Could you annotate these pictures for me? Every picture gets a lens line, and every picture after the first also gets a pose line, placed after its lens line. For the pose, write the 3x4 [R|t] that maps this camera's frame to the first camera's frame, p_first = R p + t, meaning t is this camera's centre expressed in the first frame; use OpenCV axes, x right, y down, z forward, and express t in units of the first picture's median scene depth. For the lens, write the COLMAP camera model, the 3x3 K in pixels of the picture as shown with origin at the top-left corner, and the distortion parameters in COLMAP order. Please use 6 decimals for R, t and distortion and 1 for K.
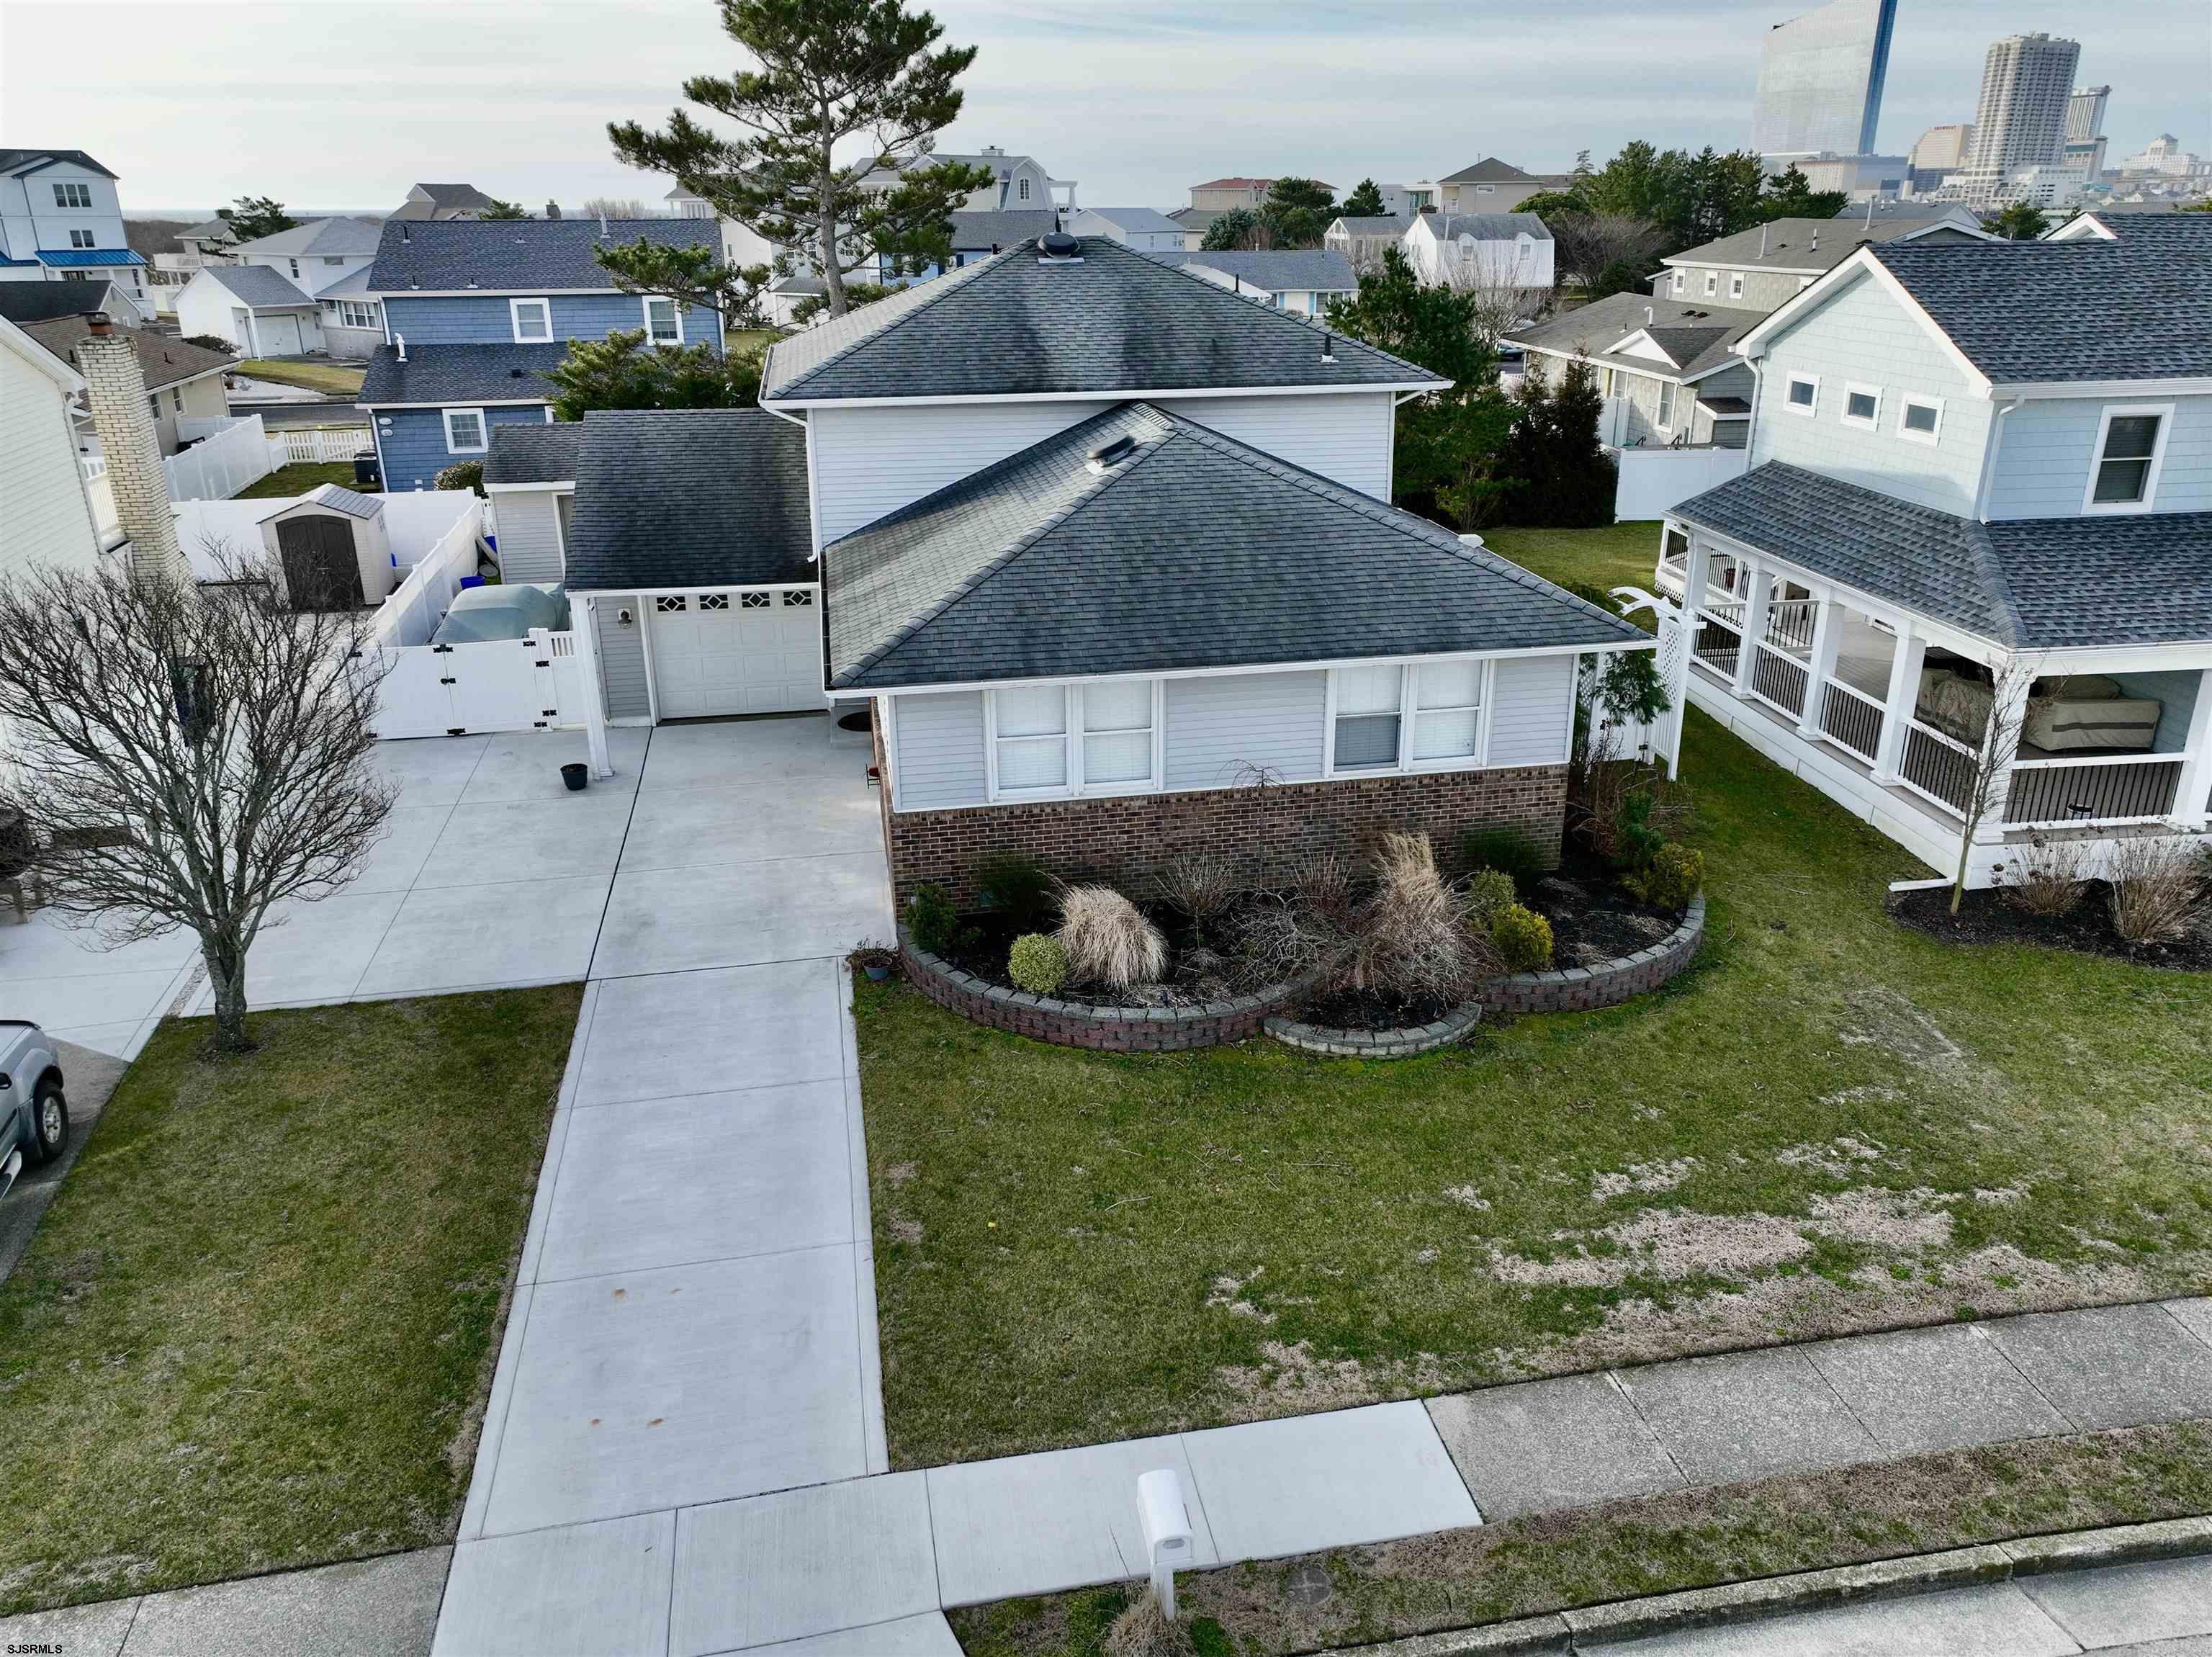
lens RADIAL K [[1597.3, 0, 1130.7], [0, 1597.3, 822.4], [0, 0, 1]] dist [0.002759, 0.011701]
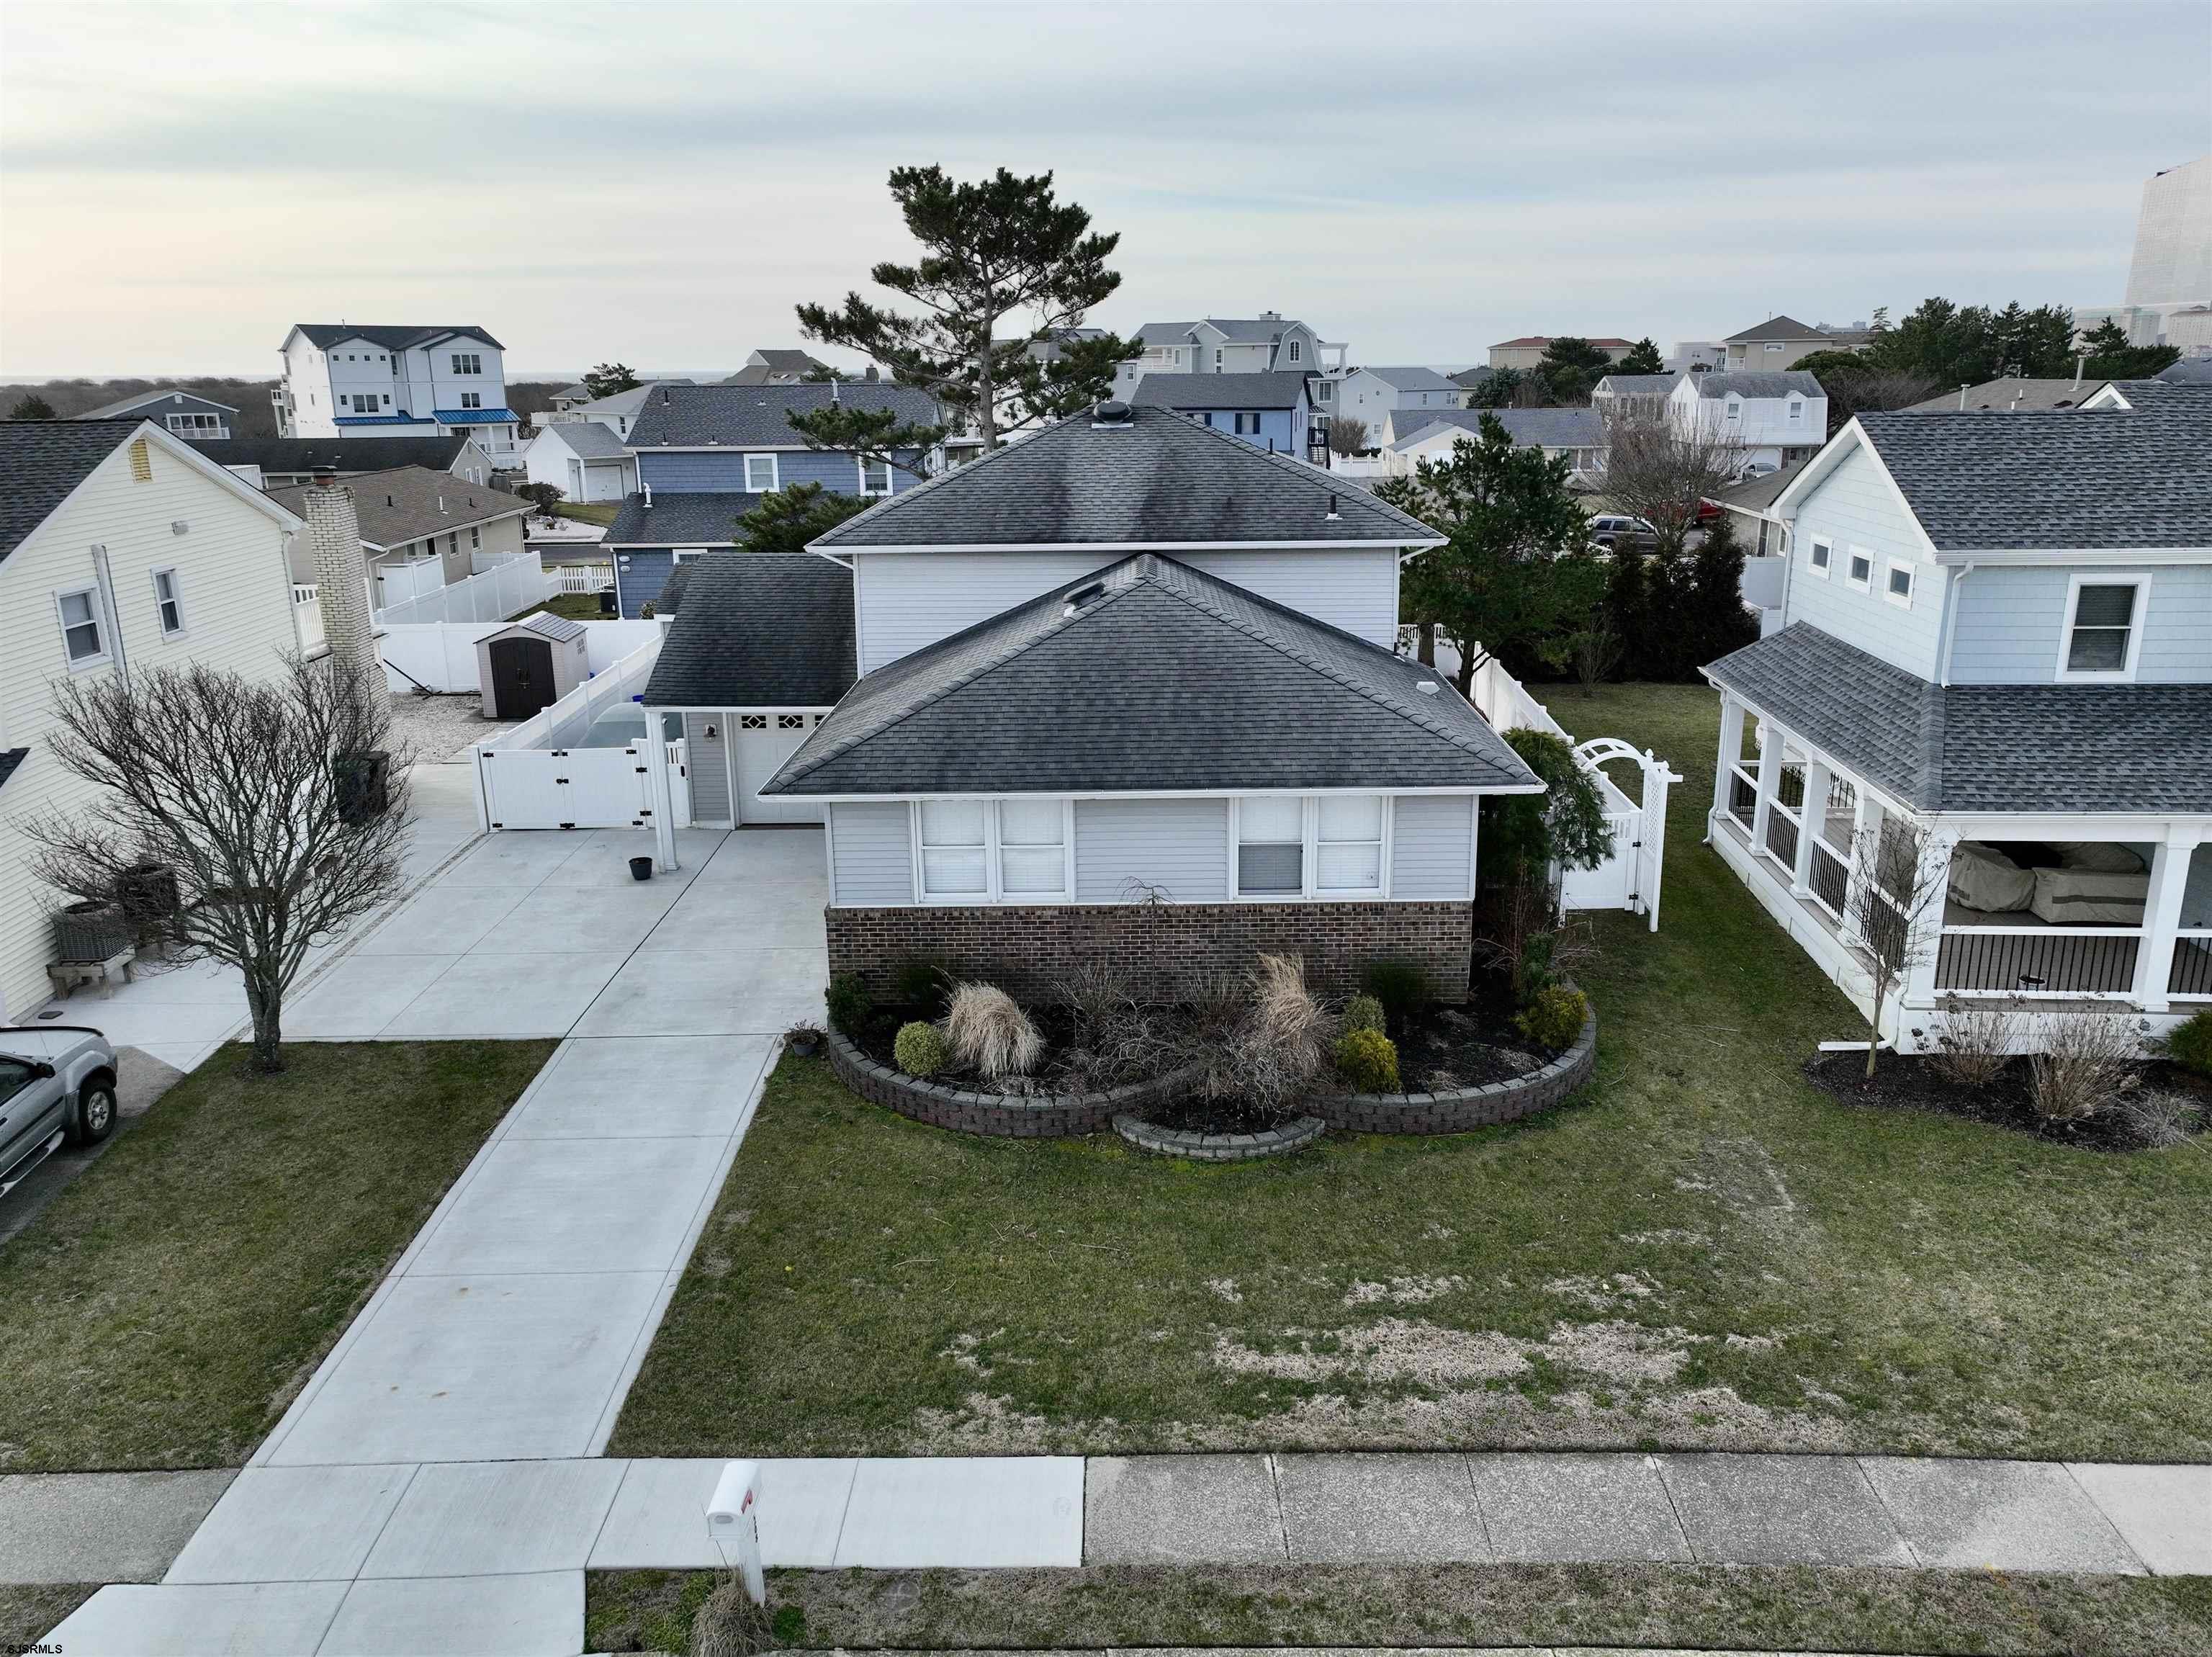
lens RADIAL K [[1597.3, 0, 1130.2], [0, 1597.3, 822.0], [0, 0, 1]] dist [0.002759, 0.011701]
pose [[0.981361, 0.048149, -0.186044, 0.280909], [-0.064453, 0.994496, -0.082602, 0.013843], [0.181043, 0.093053, 0.979063, -0.071230]]
